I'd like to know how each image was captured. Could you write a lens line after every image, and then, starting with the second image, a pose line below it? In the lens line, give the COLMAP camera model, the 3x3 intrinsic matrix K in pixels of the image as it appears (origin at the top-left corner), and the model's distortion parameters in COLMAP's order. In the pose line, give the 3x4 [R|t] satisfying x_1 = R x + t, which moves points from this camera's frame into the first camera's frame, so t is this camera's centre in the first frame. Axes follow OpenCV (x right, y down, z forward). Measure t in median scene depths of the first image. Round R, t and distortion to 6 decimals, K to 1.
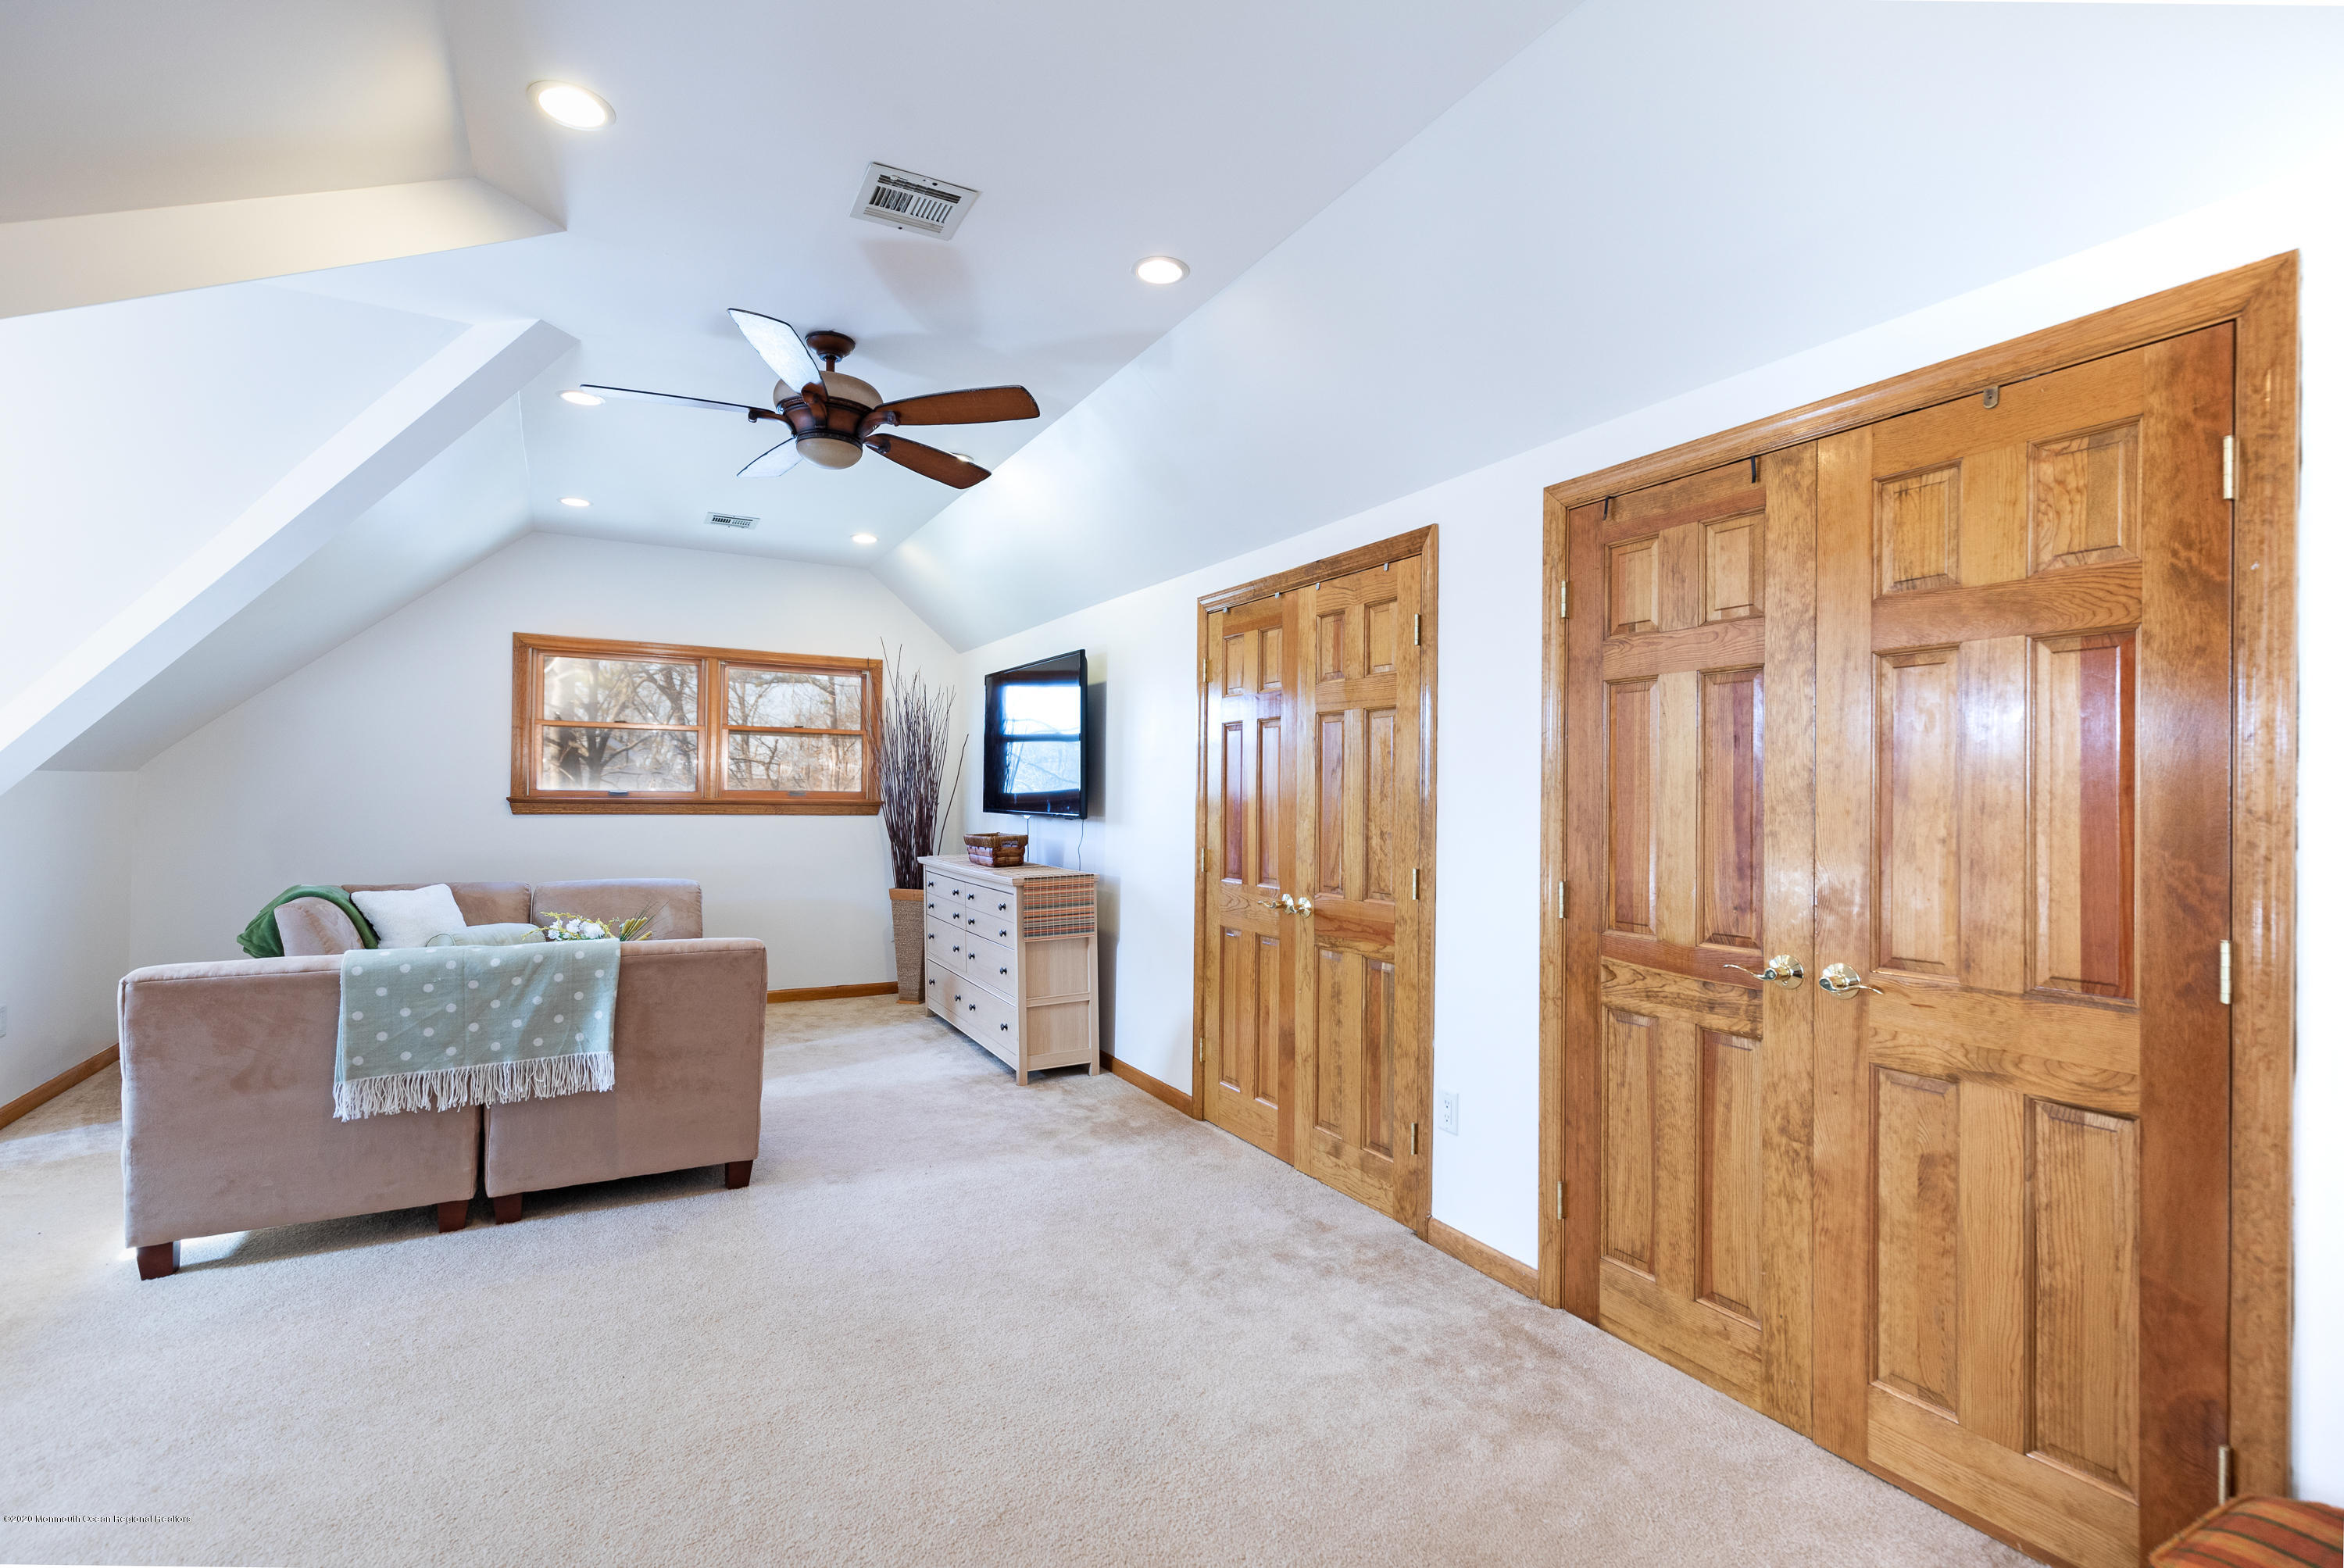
lens RADIAL K [[1077.0, 0, 1172.0], [0, 1077.0, 784.0], [0, 0, 1]] dist [-0.001138, -0.000335]
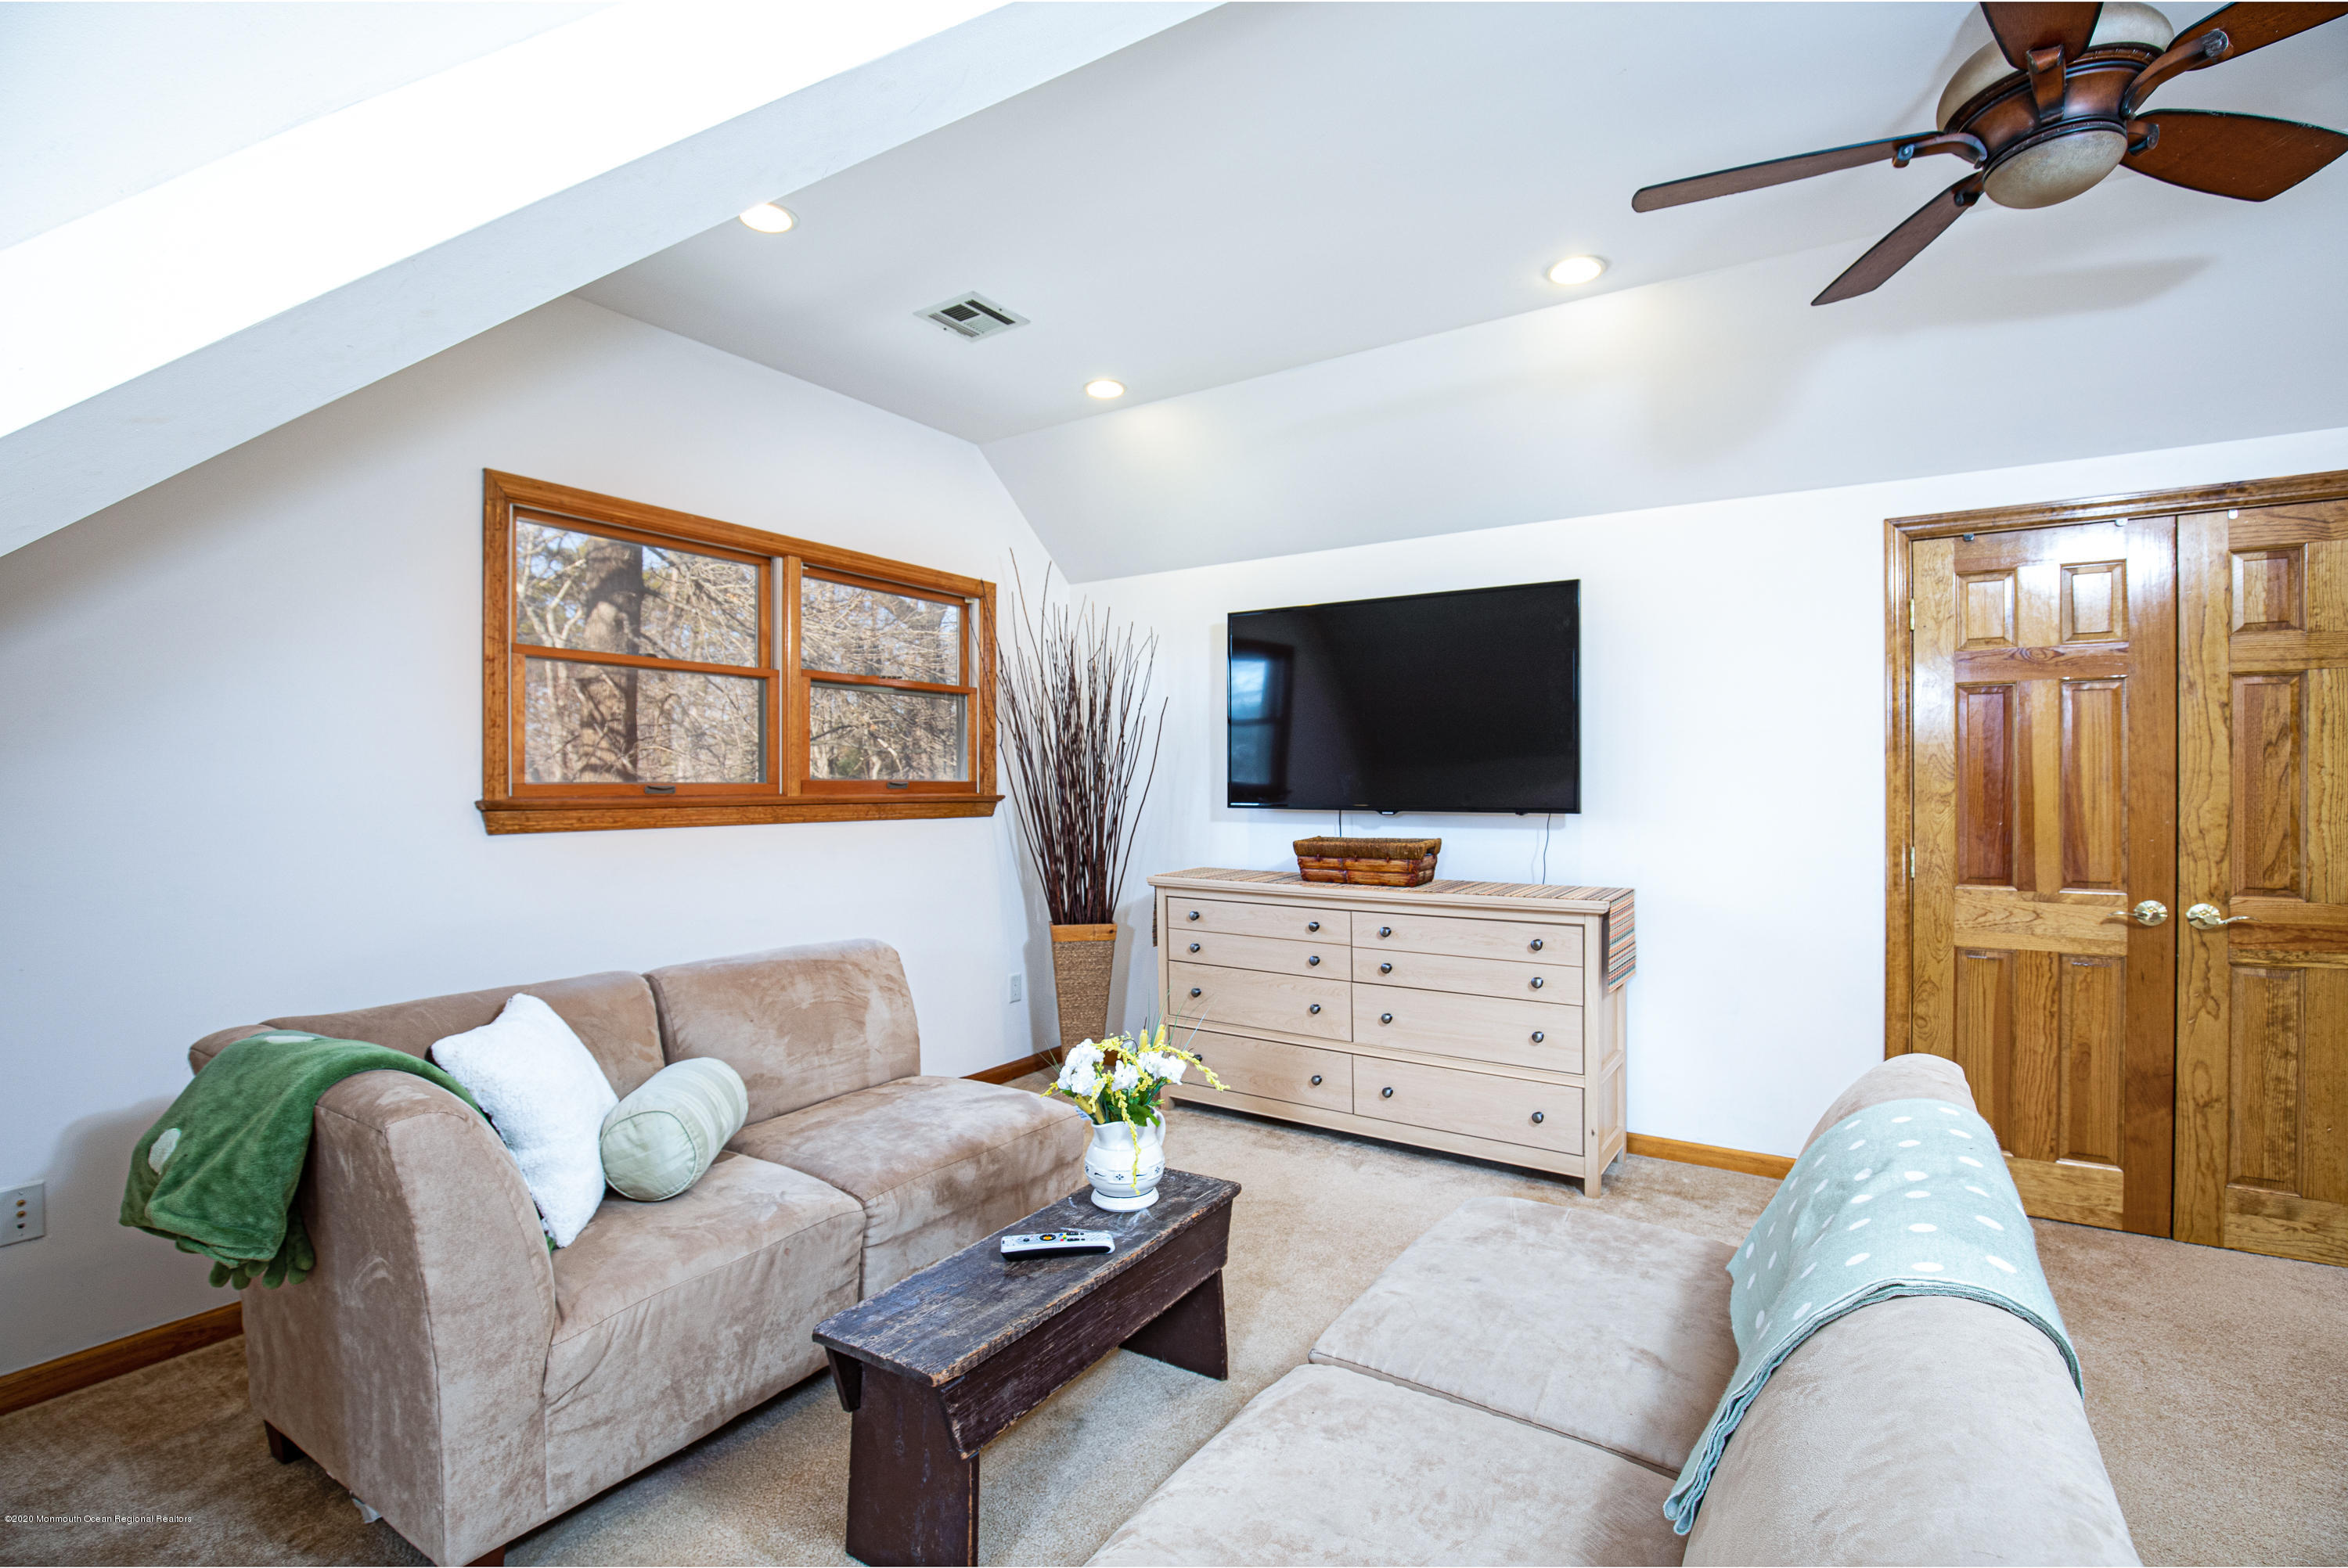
lens RADIAL K [[1091.8, 0, 1174.0], [0, 1091.8, 784.0], [0, 0, 1]] dist [-0.025487, -0.000105]
pose [[0.881043, -0.012527, 0.472871, -0.568834], [0.006684, 0.999879, 0.014034, 0.000032], [-0.472990, -0.009204, 0.881020, 0.409661]]
